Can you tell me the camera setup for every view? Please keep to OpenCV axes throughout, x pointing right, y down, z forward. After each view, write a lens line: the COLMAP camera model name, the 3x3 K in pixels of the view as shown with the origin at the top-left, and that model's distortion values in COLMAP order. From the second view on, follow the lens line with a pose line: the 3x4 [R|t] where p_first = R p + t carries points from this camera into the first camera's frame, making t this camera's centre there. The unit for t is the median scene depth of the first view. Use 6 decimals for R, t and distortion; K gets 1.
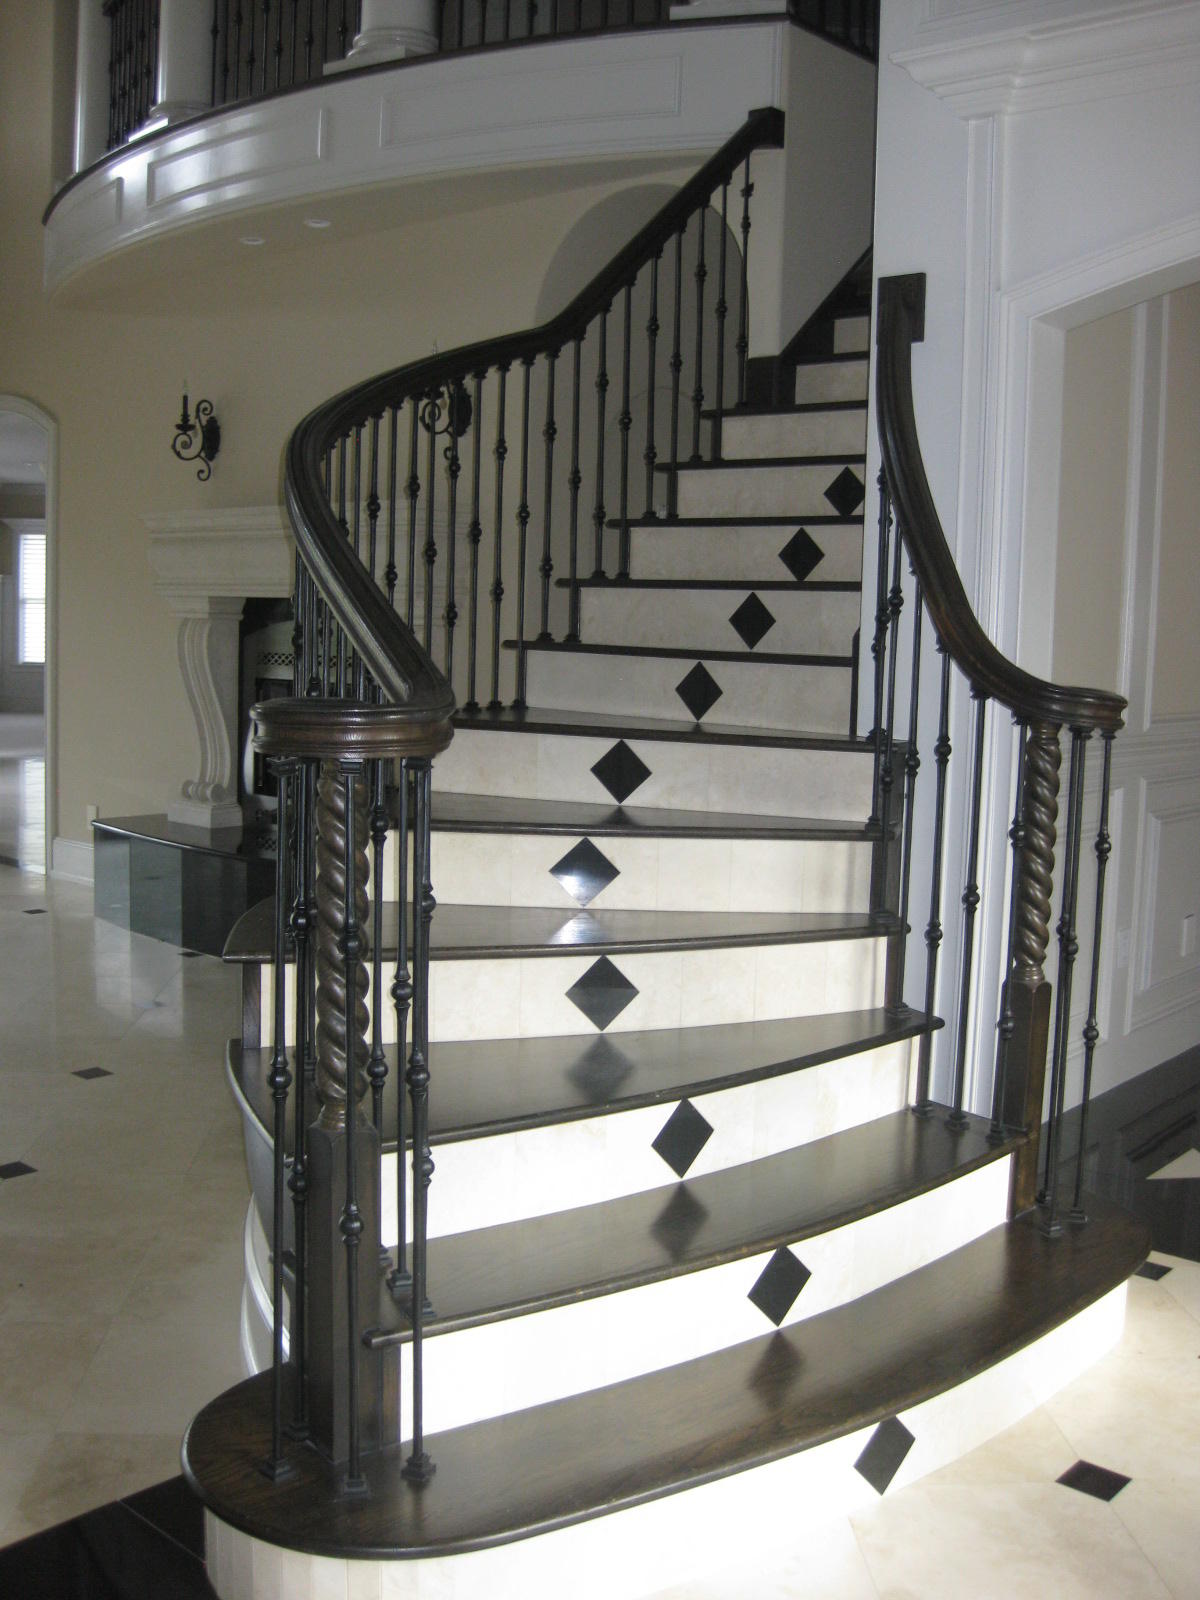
lens RADIAL K [[1589.2, 0, 600.0], [0, 1589.2, 800.0], [0, 0, 1]] dist [-0.122695, 0.007019]
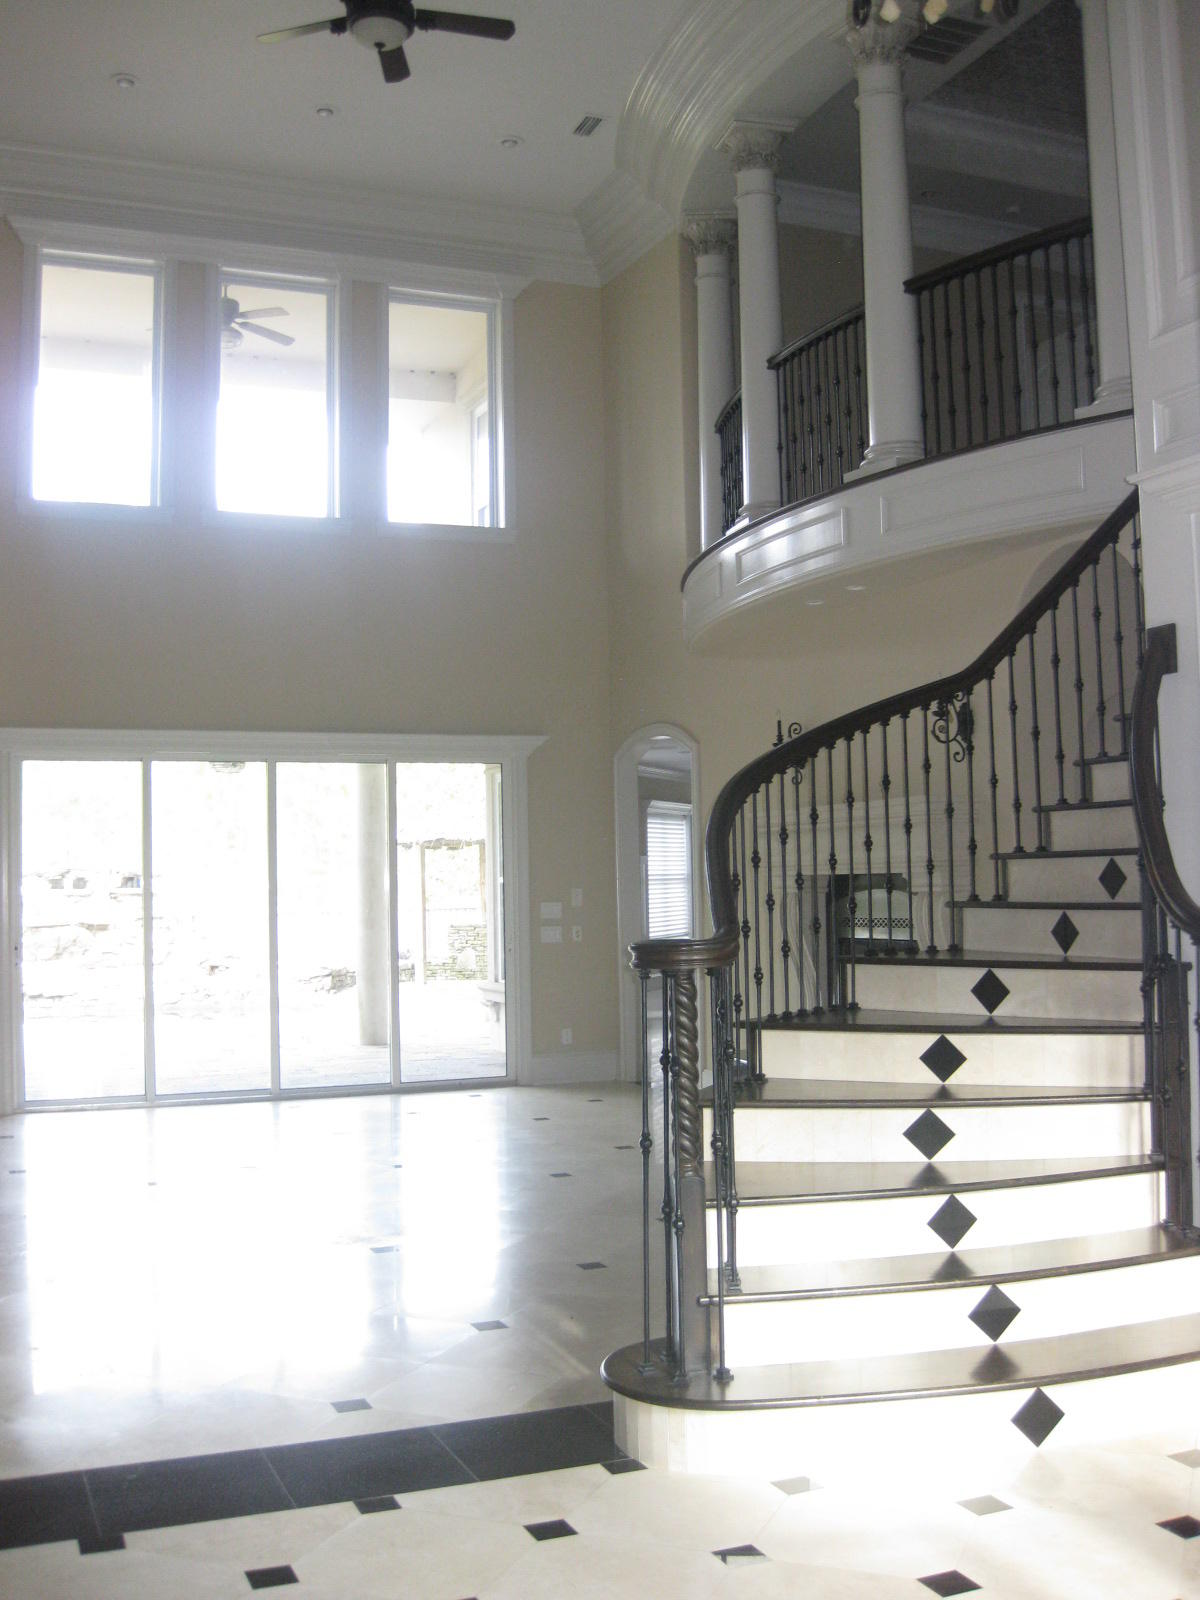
lens RADIAL K [[1638.9, 0, 598.4], [0, 1638.9, 796.0], [0, 0, 1]] dist [-0.163005, 0.029738]
pose [[0.893044, -0.069231, -0.444611, 0.294477], [-0.007694, 0.985599, -0.168922, 0.046926], [0.449903, 0.154275, 0.879651, -0.366025]]
